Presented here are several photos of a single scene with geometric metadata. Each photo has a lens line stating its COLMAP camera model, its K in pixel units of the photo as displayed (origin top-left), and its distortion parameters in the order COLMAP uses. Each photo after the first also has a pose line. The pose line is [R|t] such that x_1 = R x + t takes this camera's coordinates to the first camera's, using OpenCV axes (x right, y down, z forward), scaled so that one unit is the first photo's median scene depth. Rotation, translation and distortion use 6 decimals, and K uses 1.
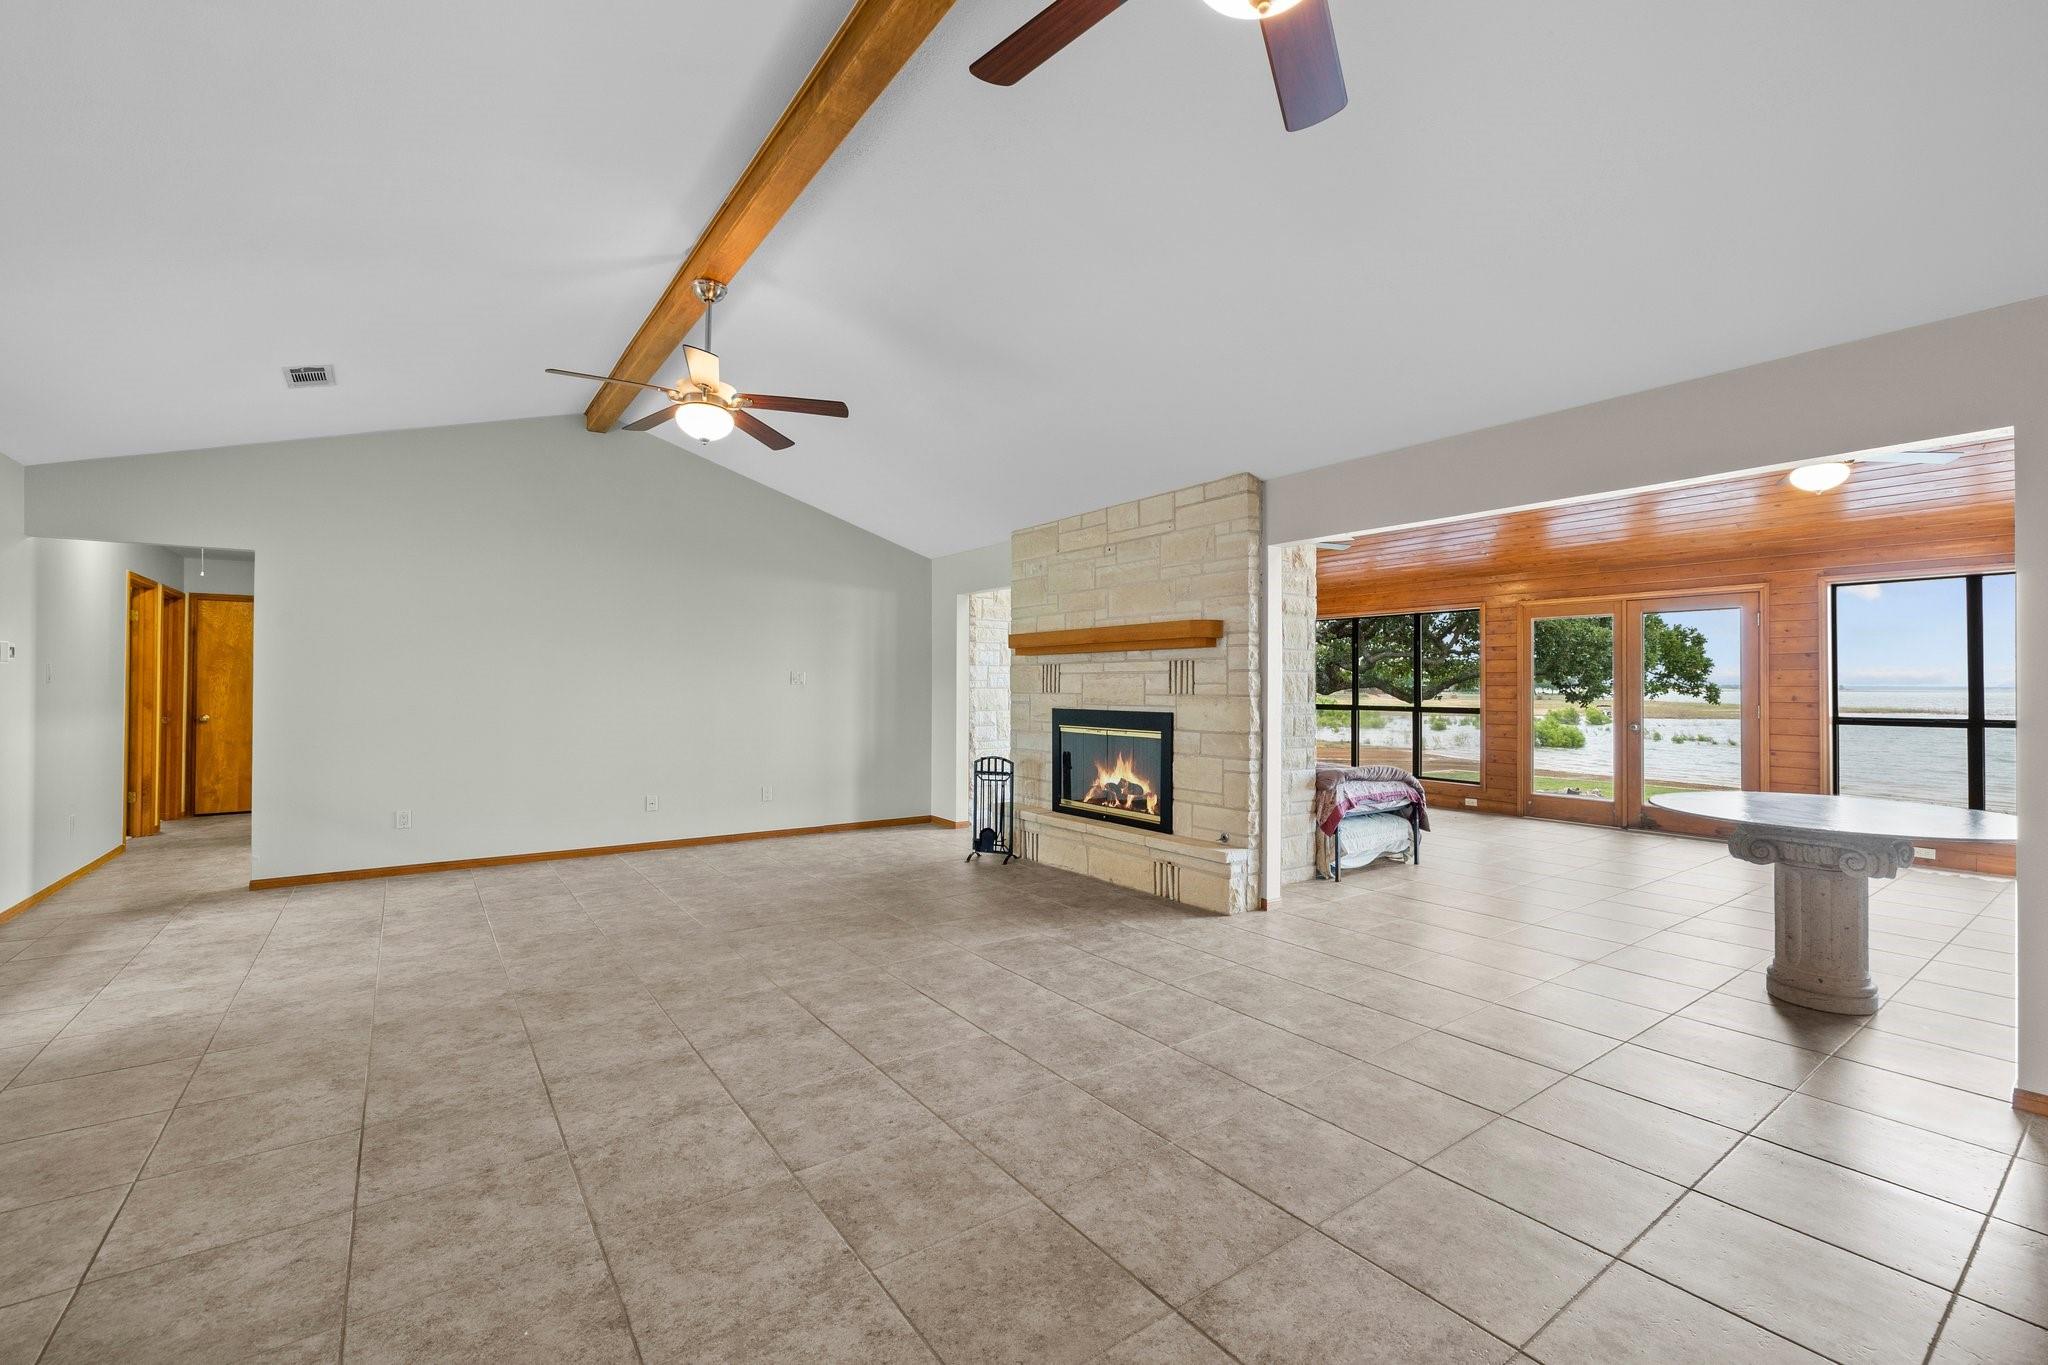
lens RADIAL K [[855.7, 0, 1018.1], [0, 855.7, 674.9], [0, 0, 1]] dist [-0.000137, -0.000293]
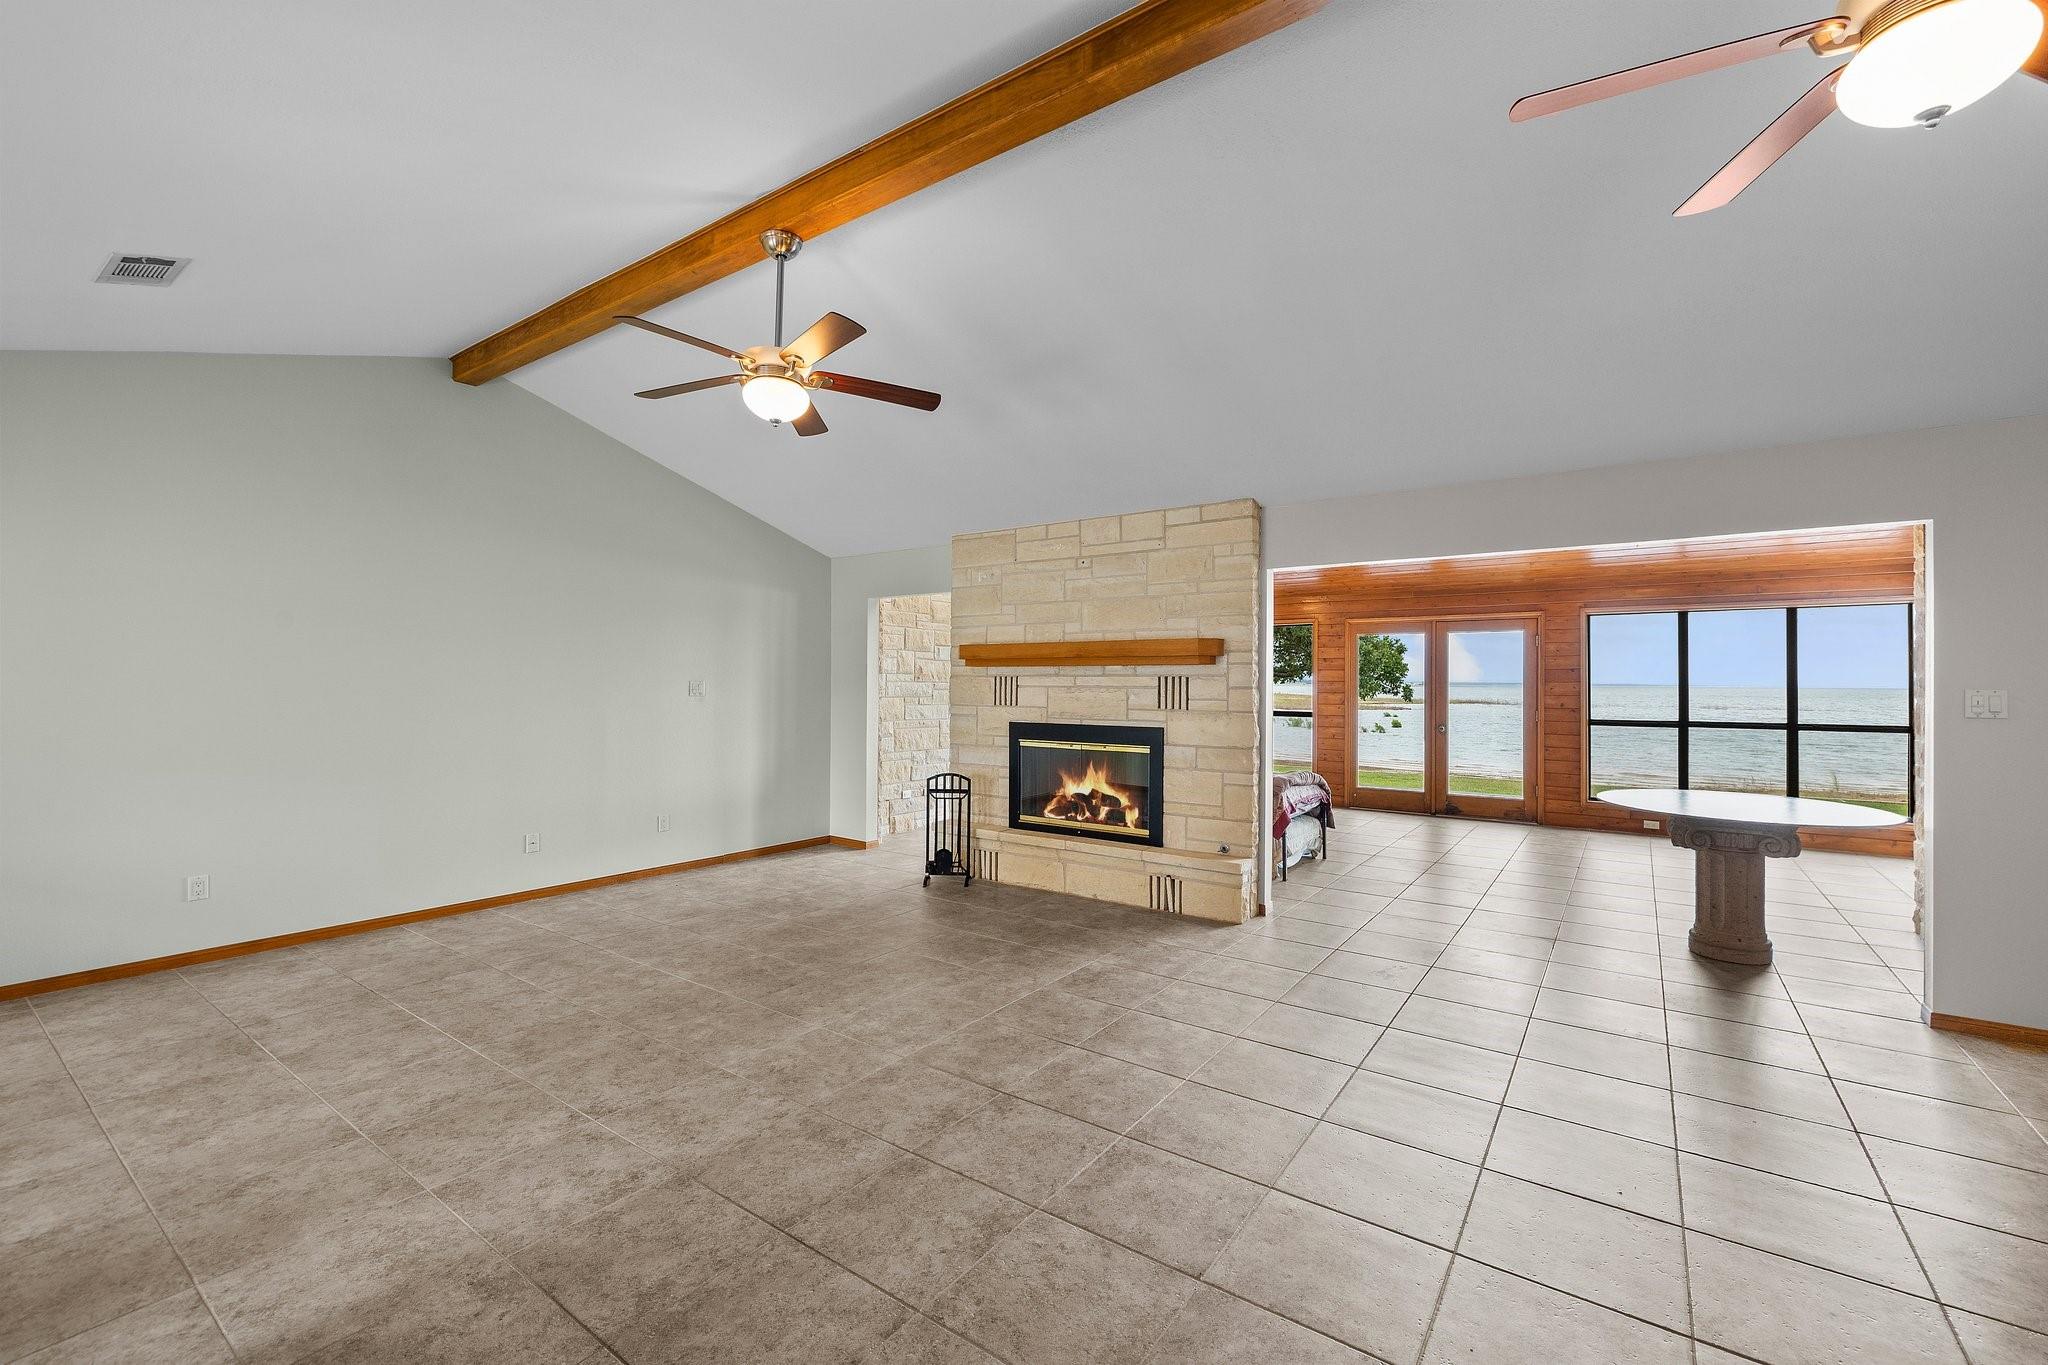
lens RADIAL K [[855.7, 0, 1018.1], [0, 855.7, 674.9], [0, 0, 1]] dist [-0.000137, -0.000293]
pose [[0.947985, 0.004272, 0.318286, -0.296256], [-0.006031, 0.999971, 0.004542, -0.021310], [-0.318257, -0.006225, 0.947984, 0.088134]]
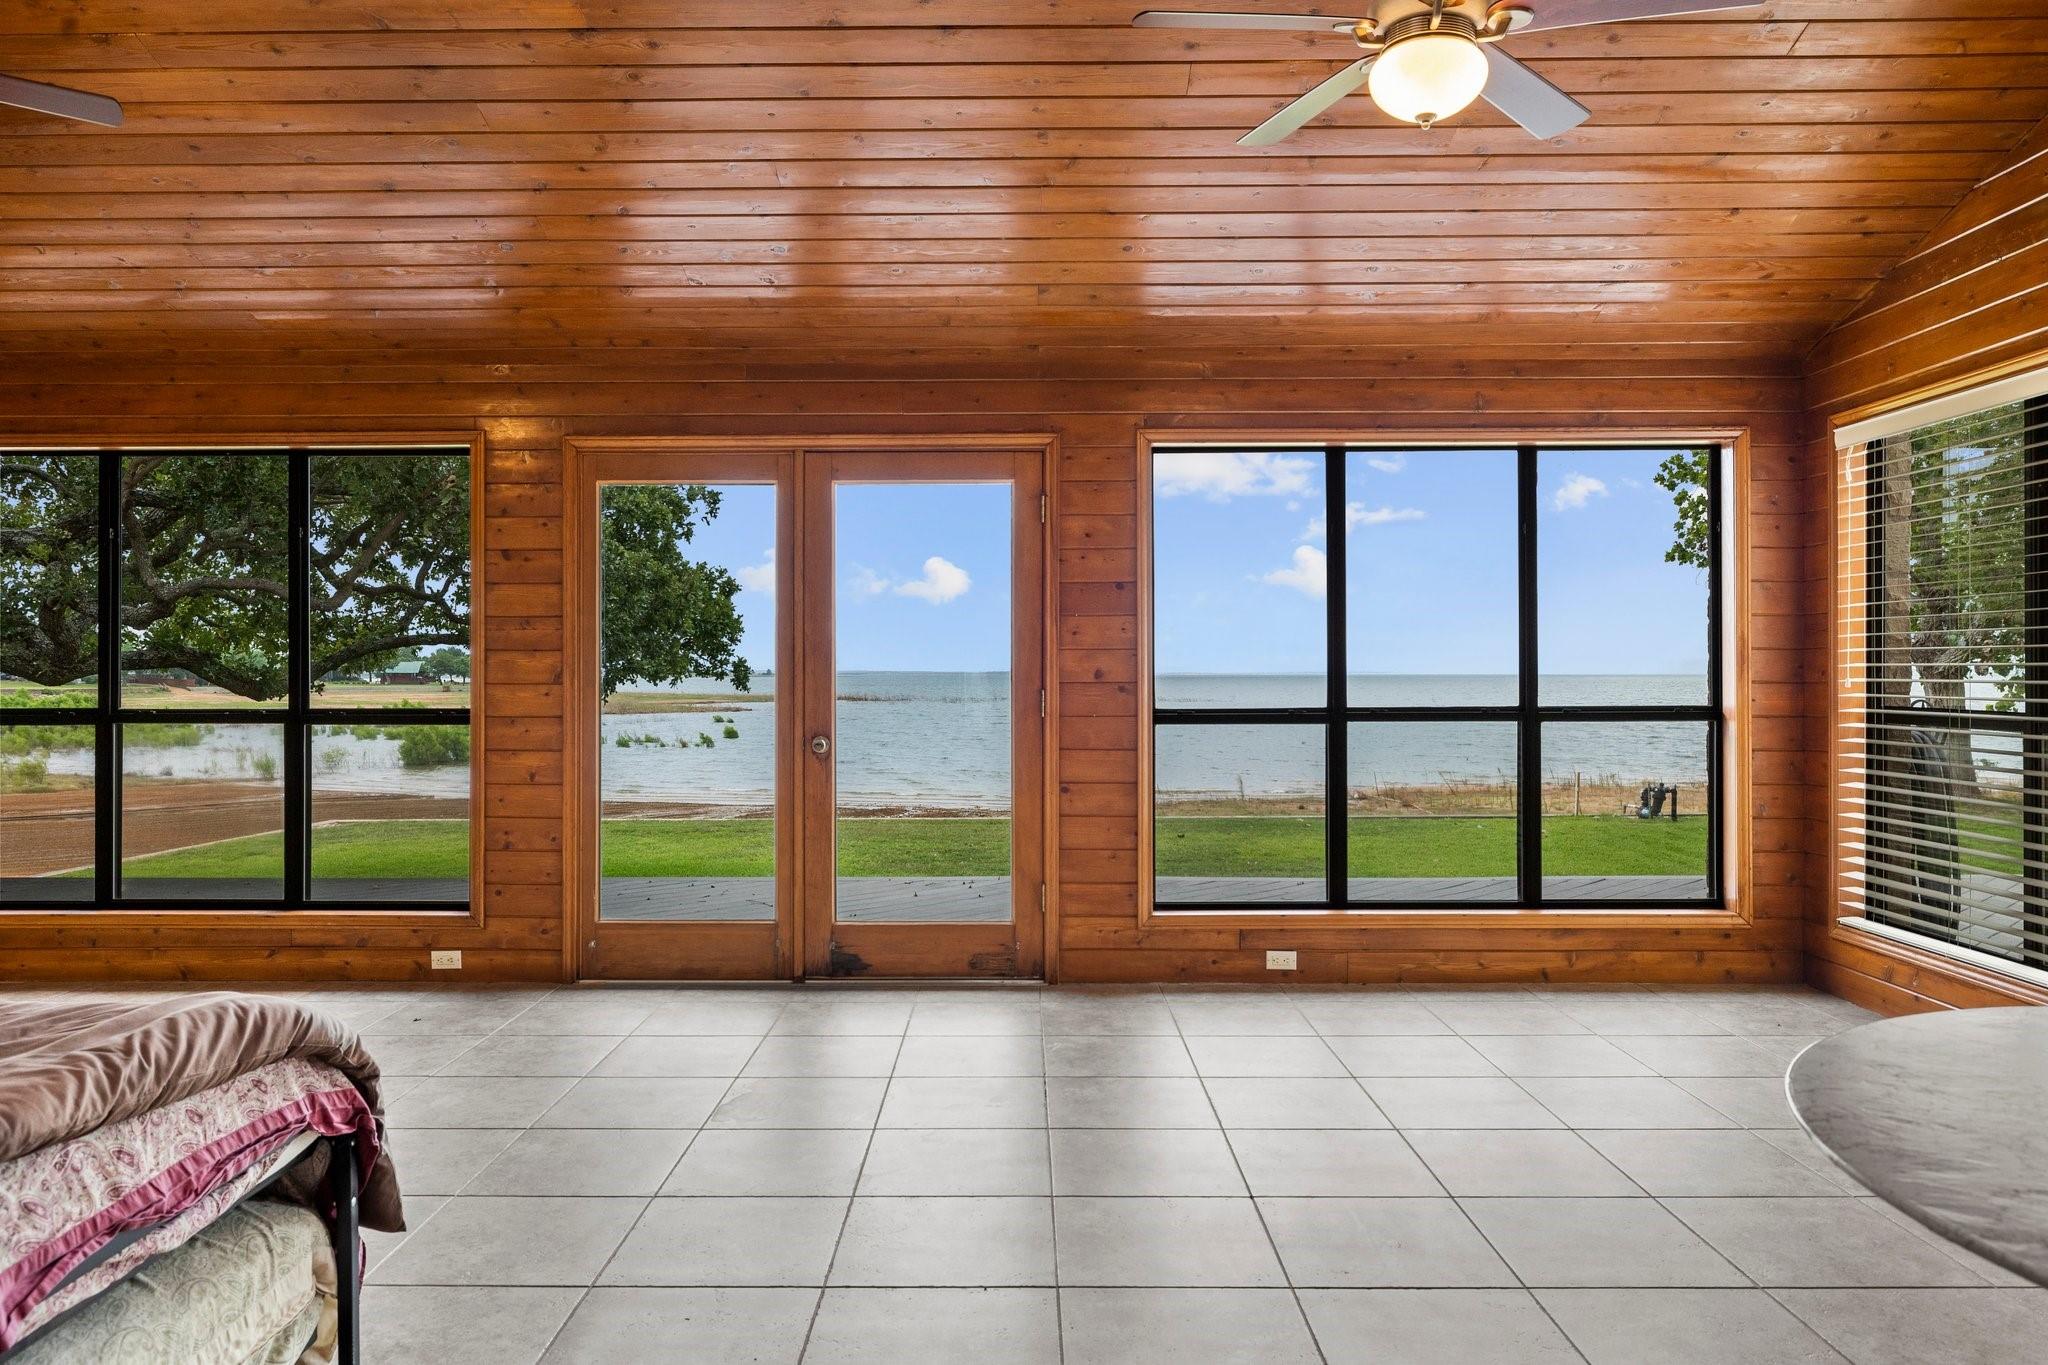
lens RADIAL K [[1357.3, 0, 1011.4], [0, 1357.3, 676.1], [0, 0, 1]] dist [-0.000091, -0.000183]
pose [[0.587071, -0.005712, 0.809515, 0.307641], [-0.006928, 0.999903, 0.012080, 0.023923], [-0.809506, -0.012700, 0.586975, 0.719726]]
